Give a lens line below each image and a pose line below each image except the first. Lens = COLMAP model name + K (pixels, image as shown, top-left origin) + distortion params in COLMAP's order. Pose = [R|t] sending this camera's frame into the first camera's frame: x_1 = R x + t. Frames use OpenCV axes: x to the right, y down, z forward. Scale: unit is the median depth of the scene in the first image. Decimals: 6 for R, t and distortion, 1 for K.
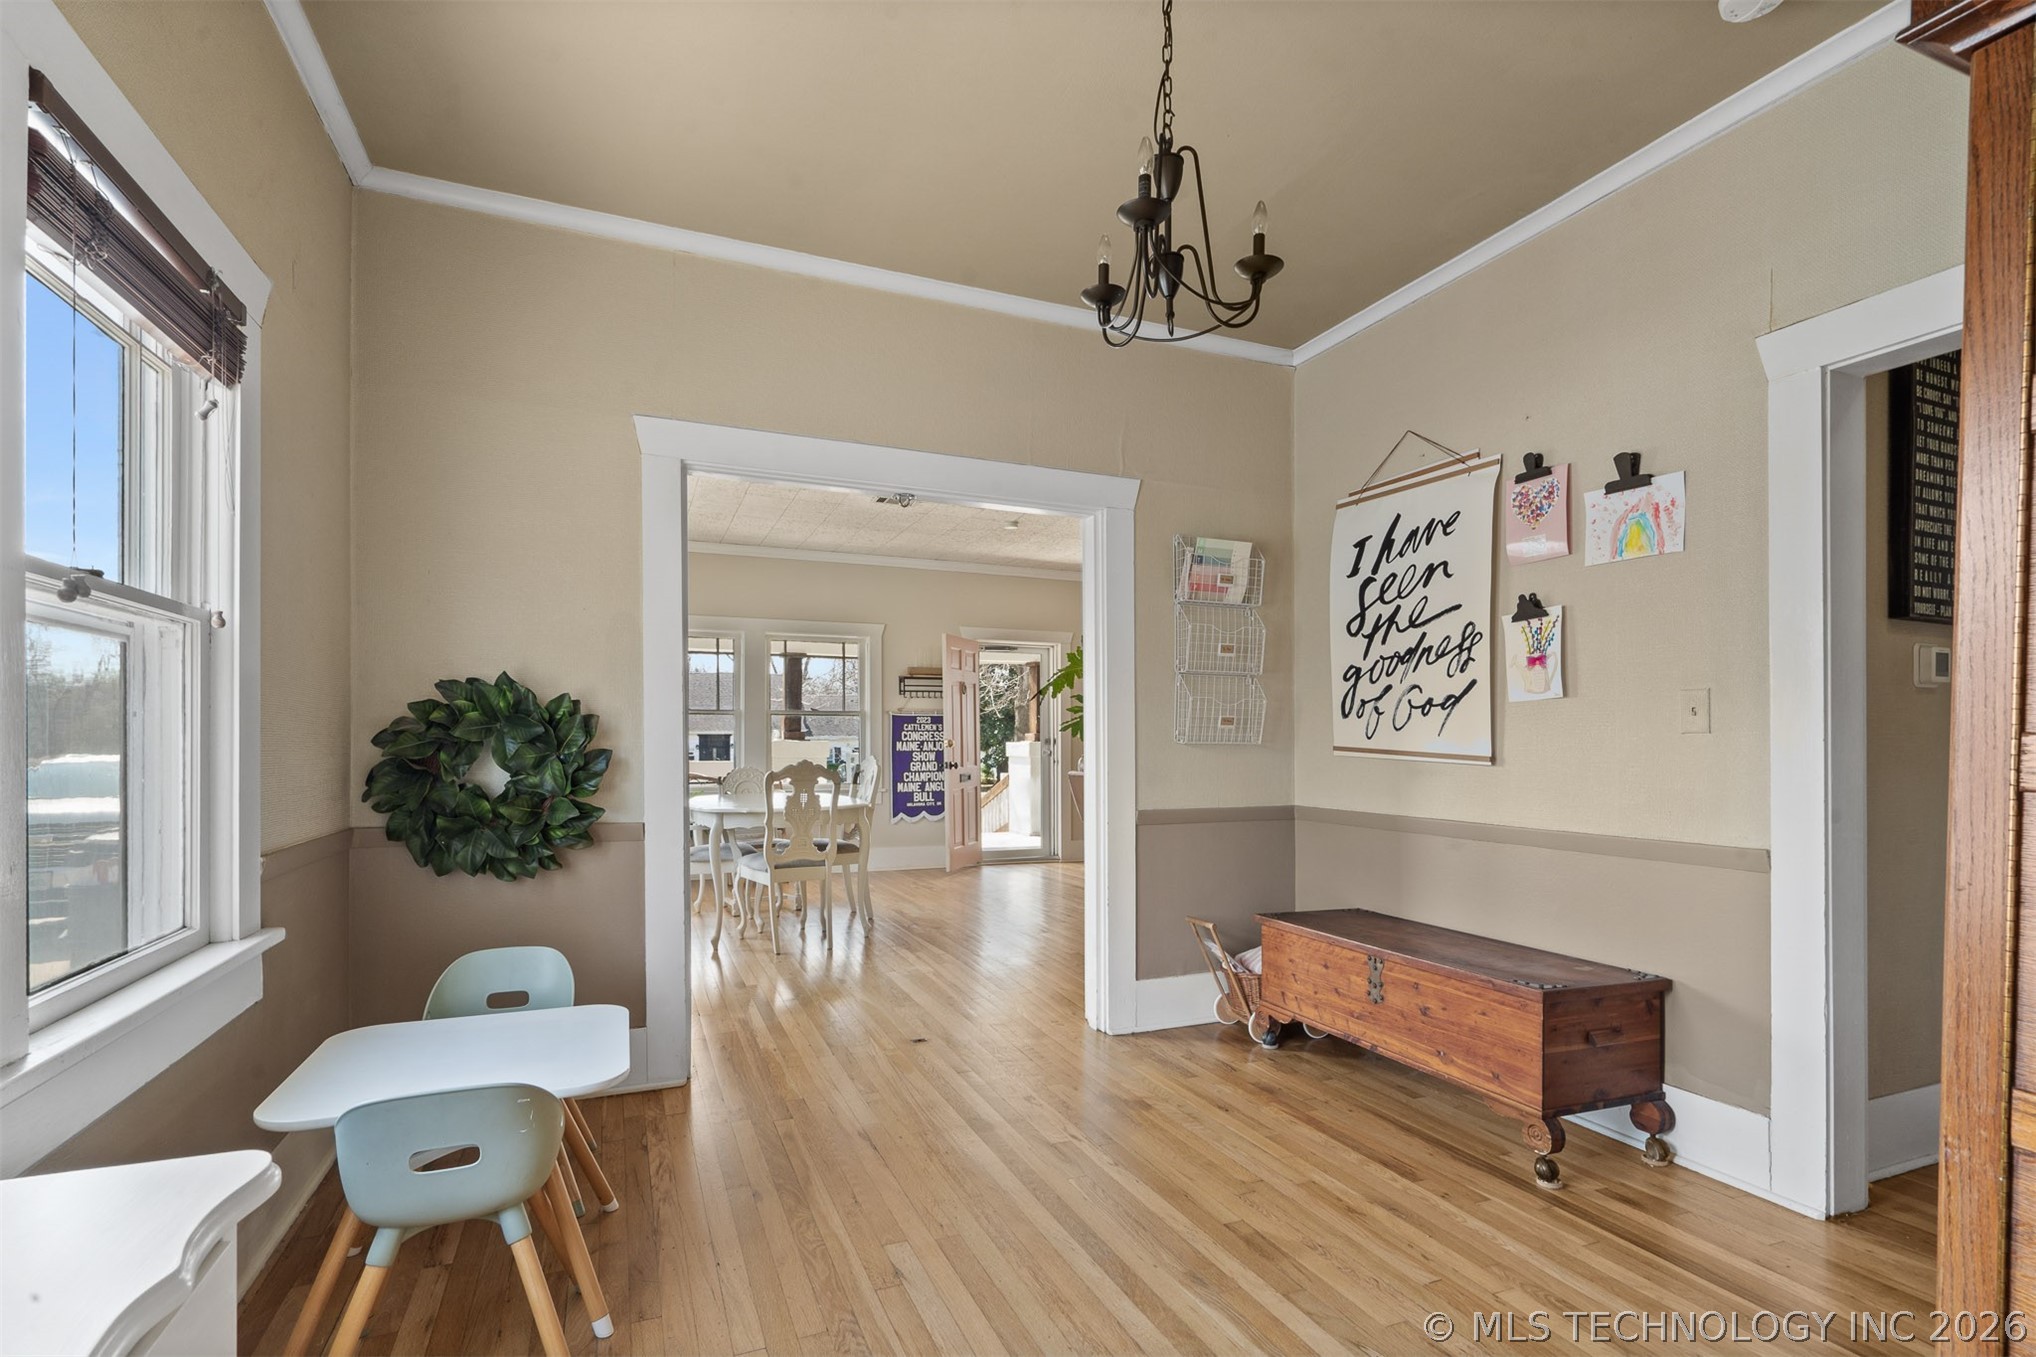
lens RADIAL K [[958.4, 0, 1017.9], [0, 958.4, 742.9], [0, 0, 1]] dist [-0.002128, 0.000009]
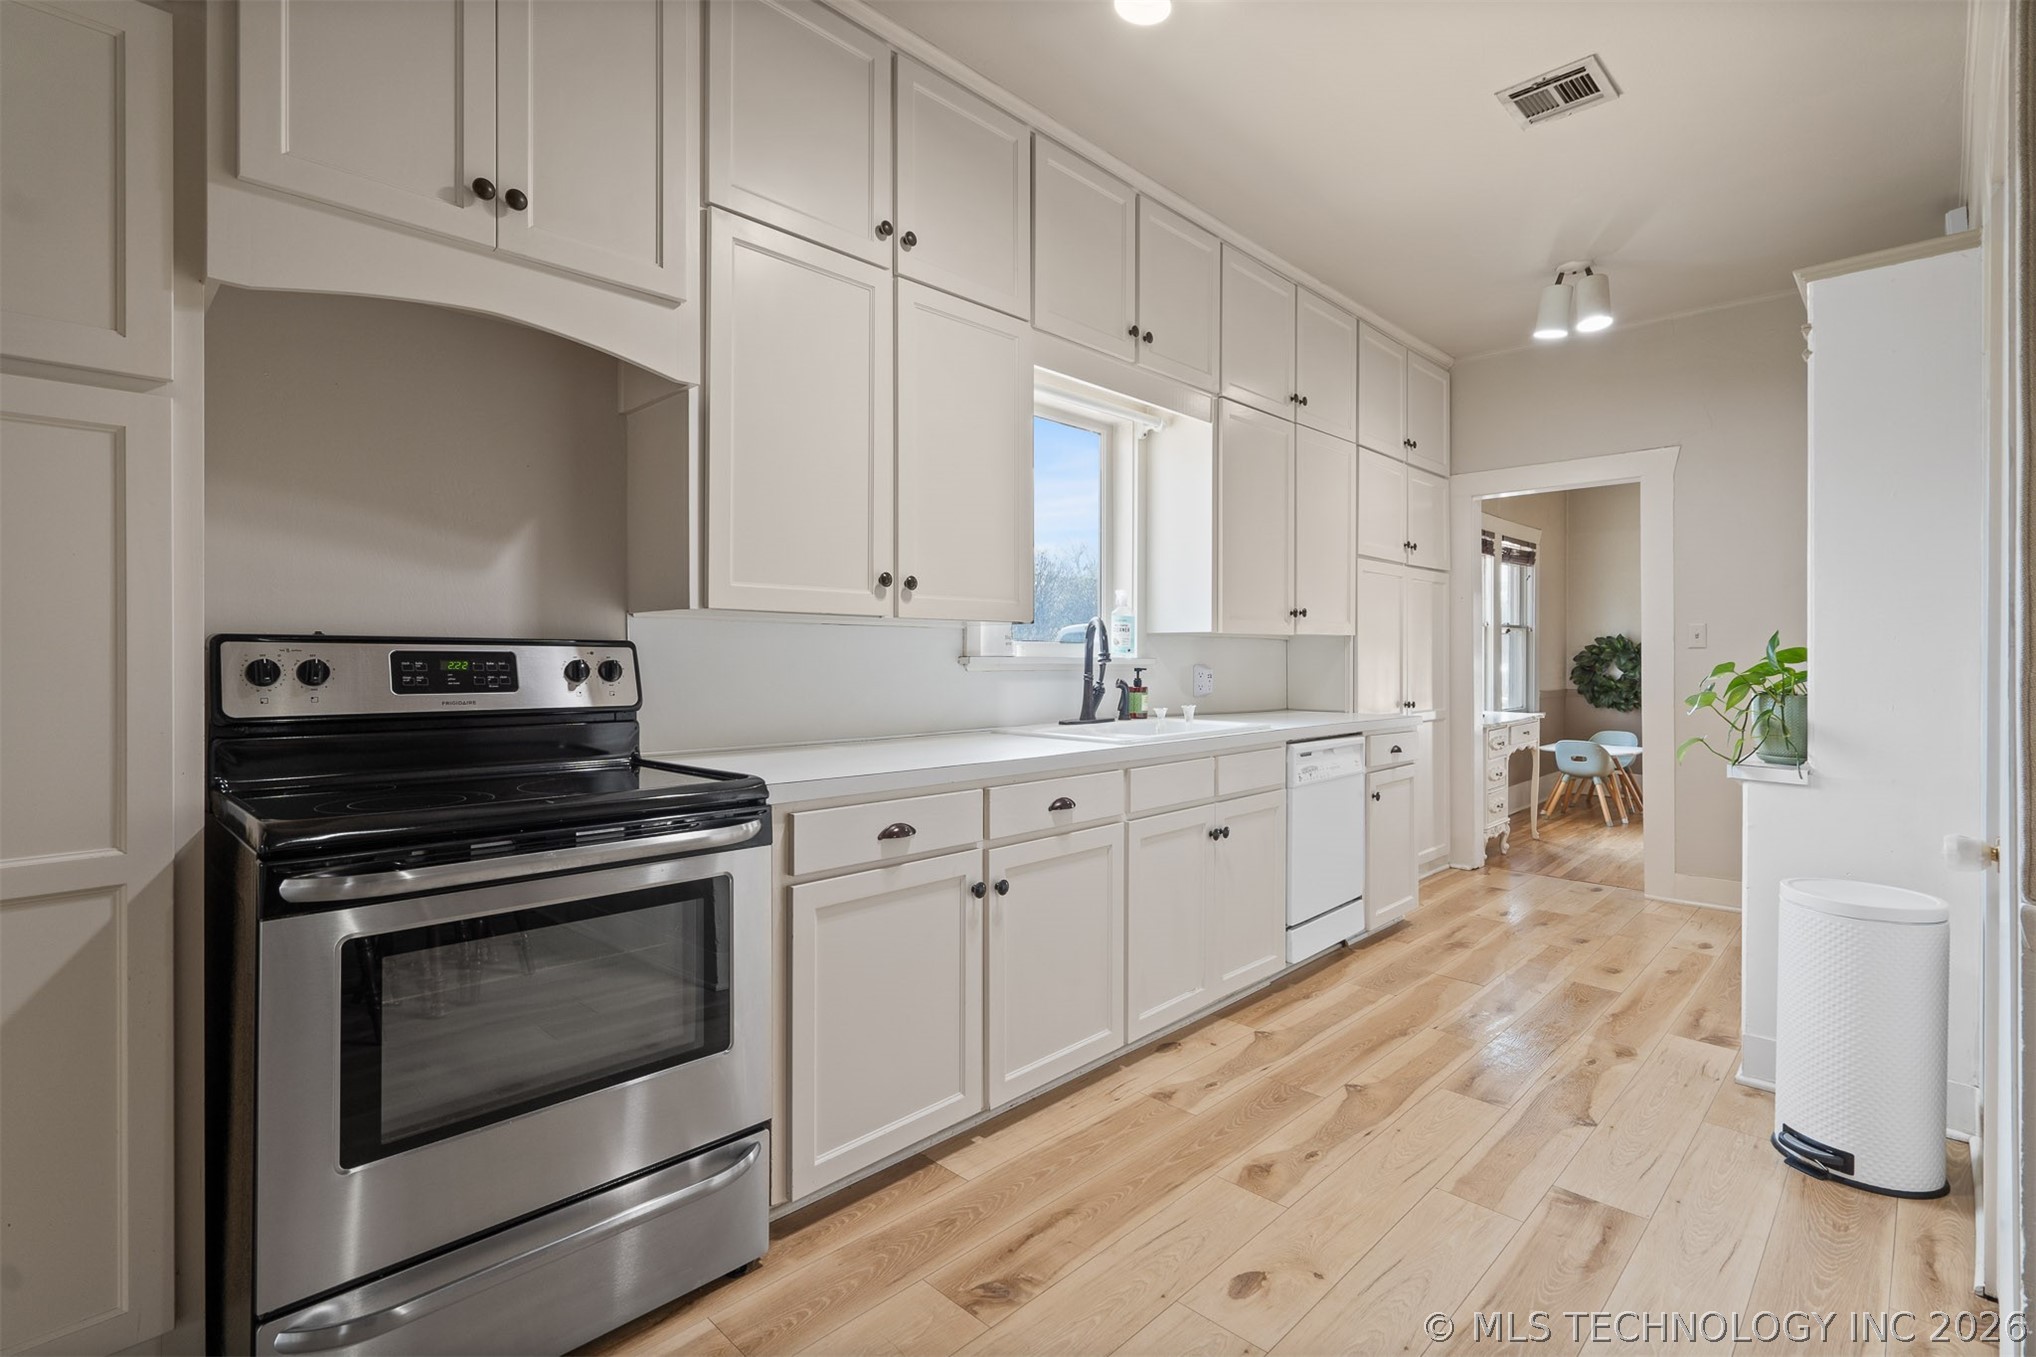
lens RADIAL K [[941.1, 0, 1012.2], [0, 941.1, 661.3], [0, 0, 1]] dist [-0.002411, 0.000359]
pose [[0.389172, 0.005940, -0.921146, 1.265322], [-0.000906, 0.999981, 0.006066, -0.011398], [0.921165, -0.001526, 0.389170, -1.645202]]
